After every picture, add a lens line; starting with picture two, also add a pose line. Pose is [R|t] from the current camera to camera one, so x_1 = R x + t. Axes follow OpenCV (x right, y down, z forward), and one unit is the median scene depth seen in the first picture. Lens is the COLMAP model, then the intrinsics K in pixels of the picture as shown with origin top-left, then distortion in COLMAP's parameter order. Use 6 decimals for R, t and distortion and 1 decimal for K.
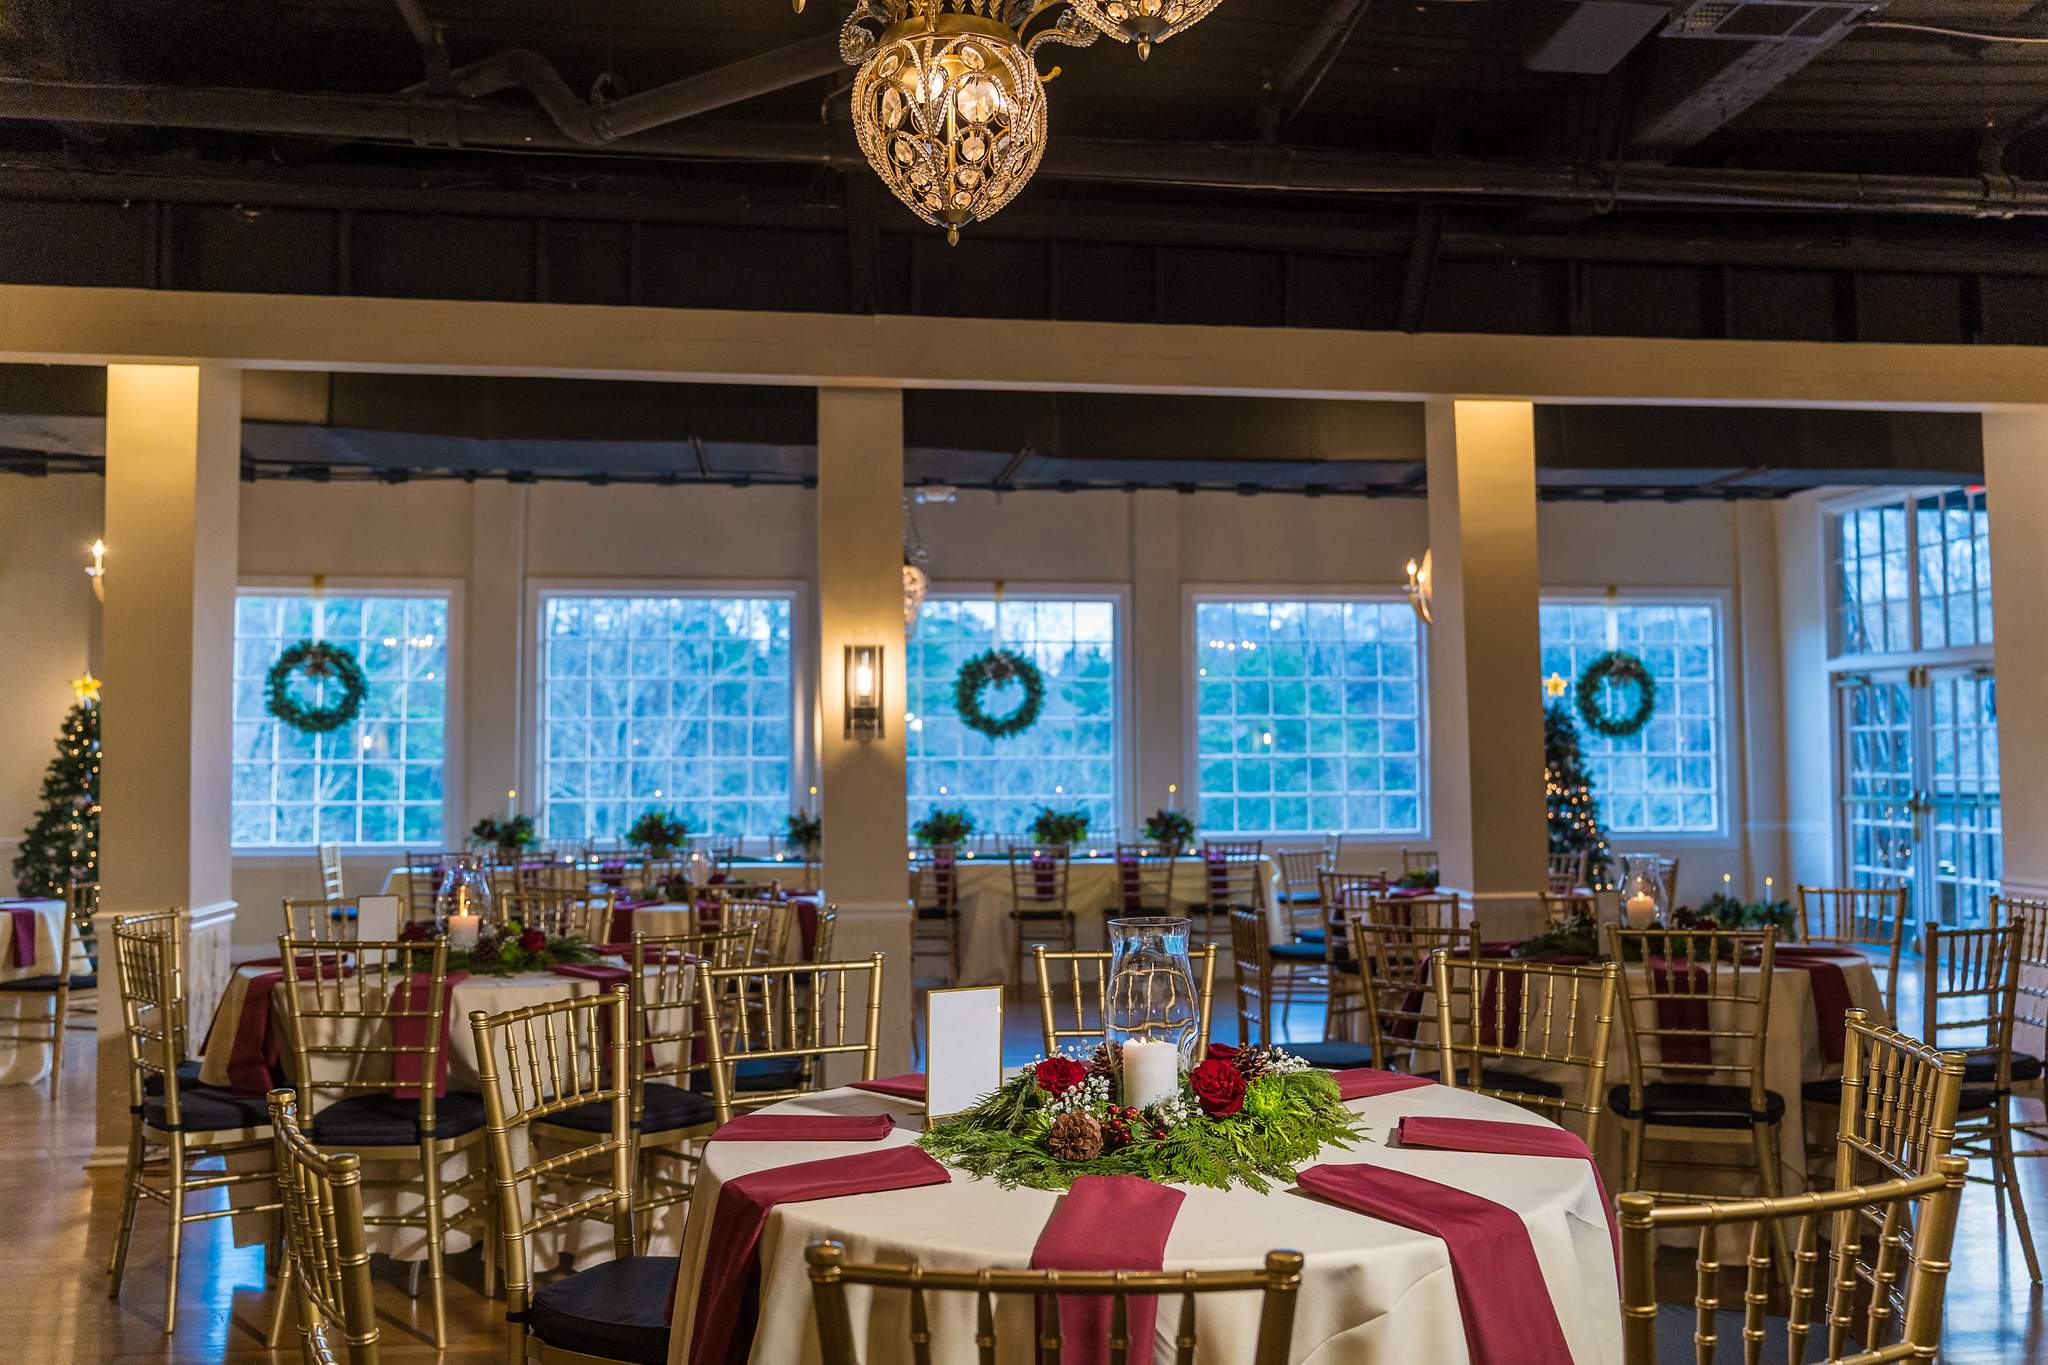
lens RADIAL K [[1696.2, 0, 1041.1], [0, 1696.2, 666.2], [0, 0, 1]] dist [0.003006, -0.003038]
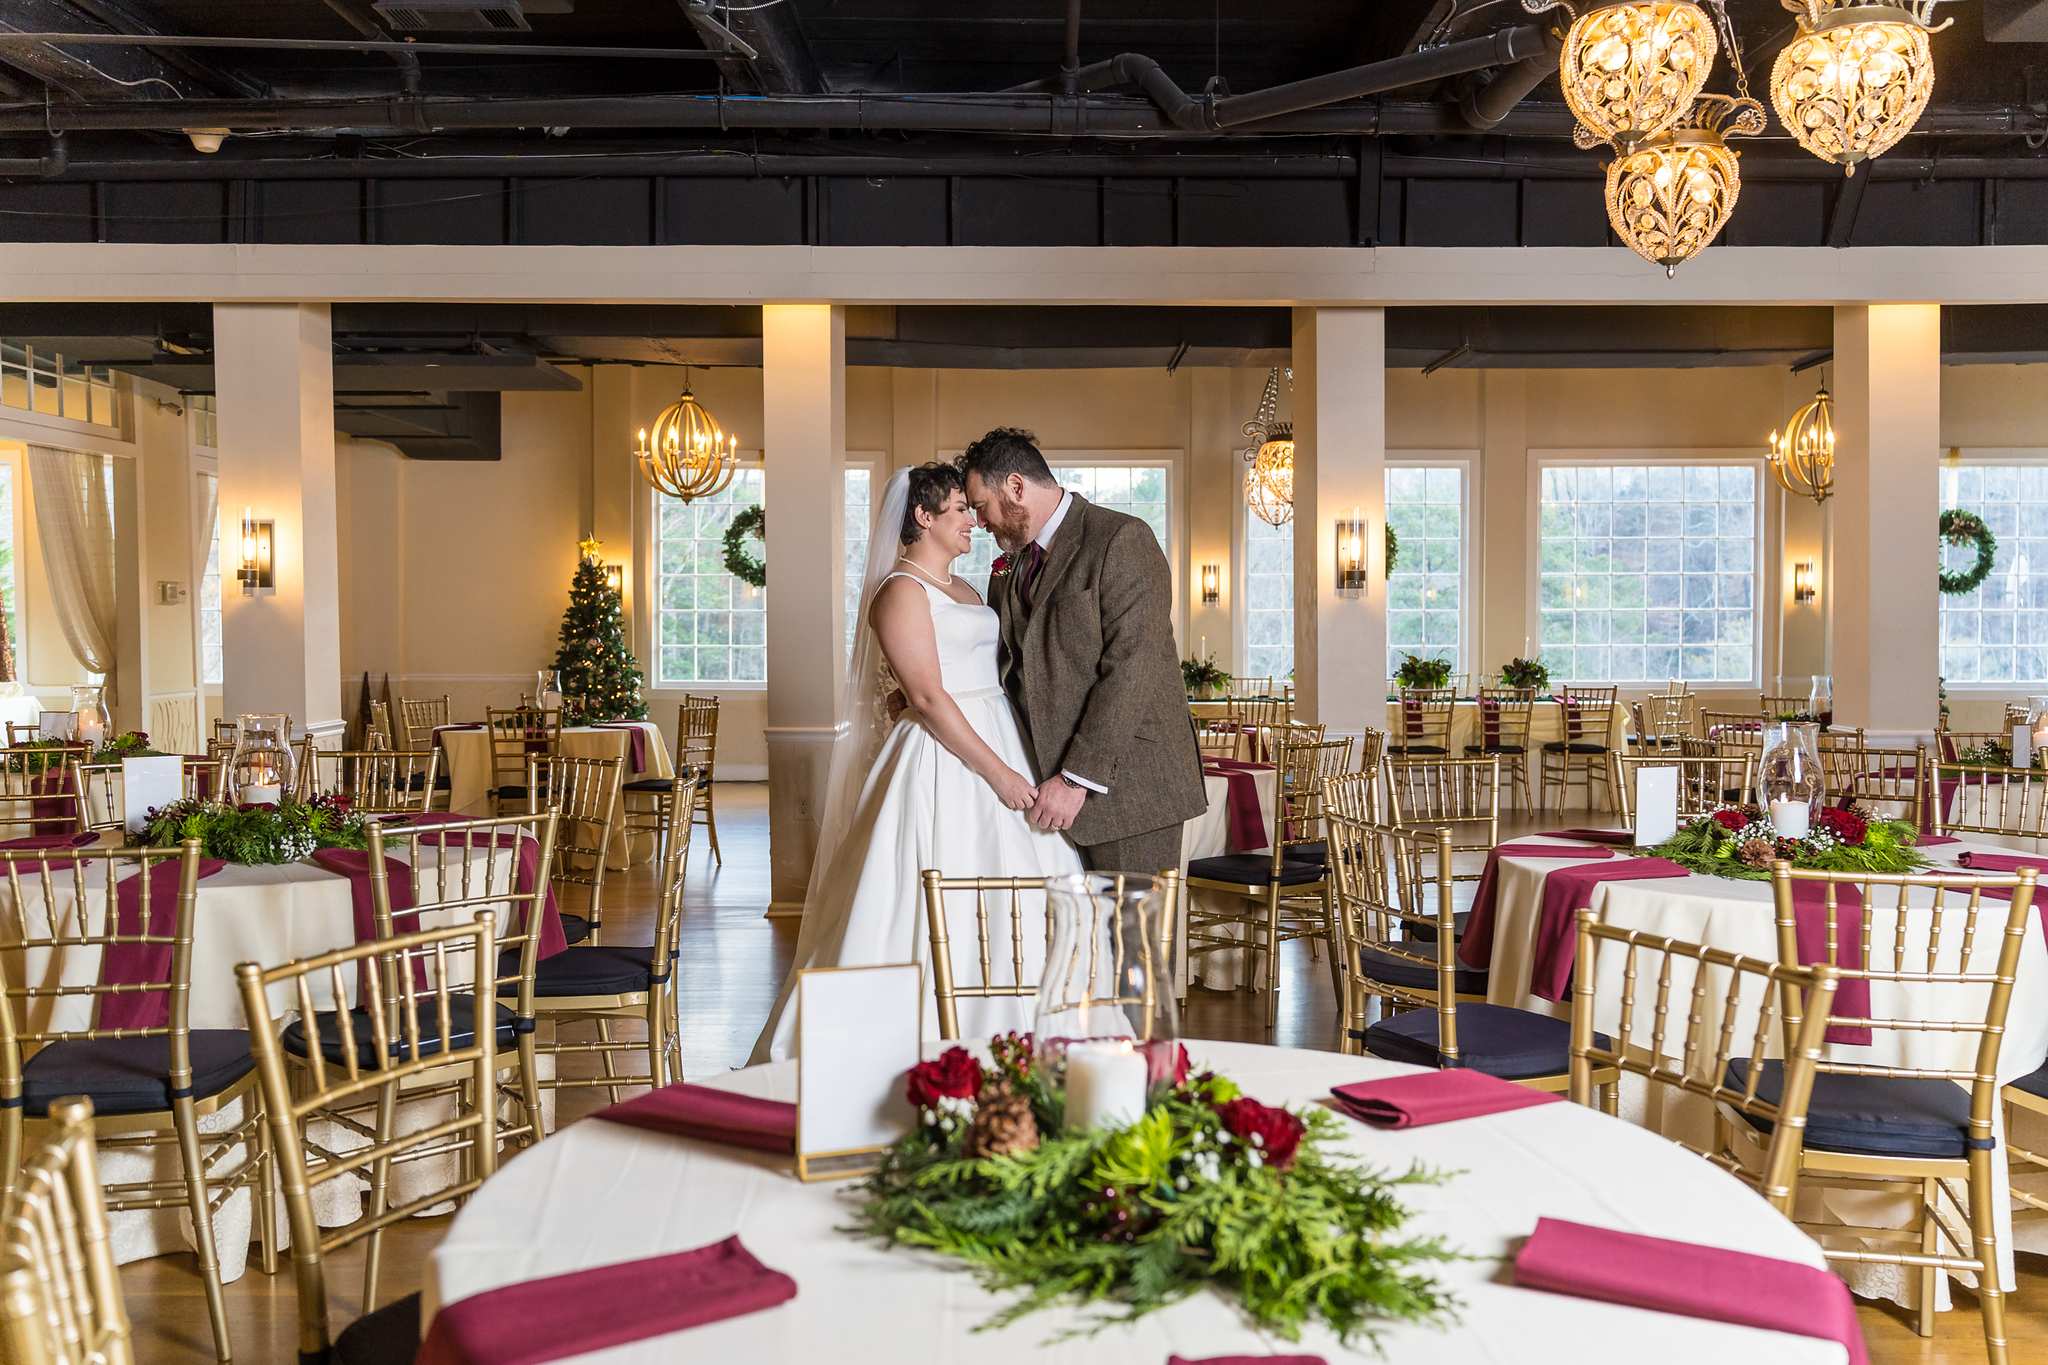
lens RADIAL K [[1696.2, 0, 1007.6], [0, 1696.2, 674.8], [0, 0, 1]] dist [0.003006, -0.003038]
pose [[0.988666, 0.010760, -0.149749, -0.092956], [0.003304, 0.995628, 0.093353, -0.009101], [0.150099, -0.092789, 0.984307, -0.140715]]
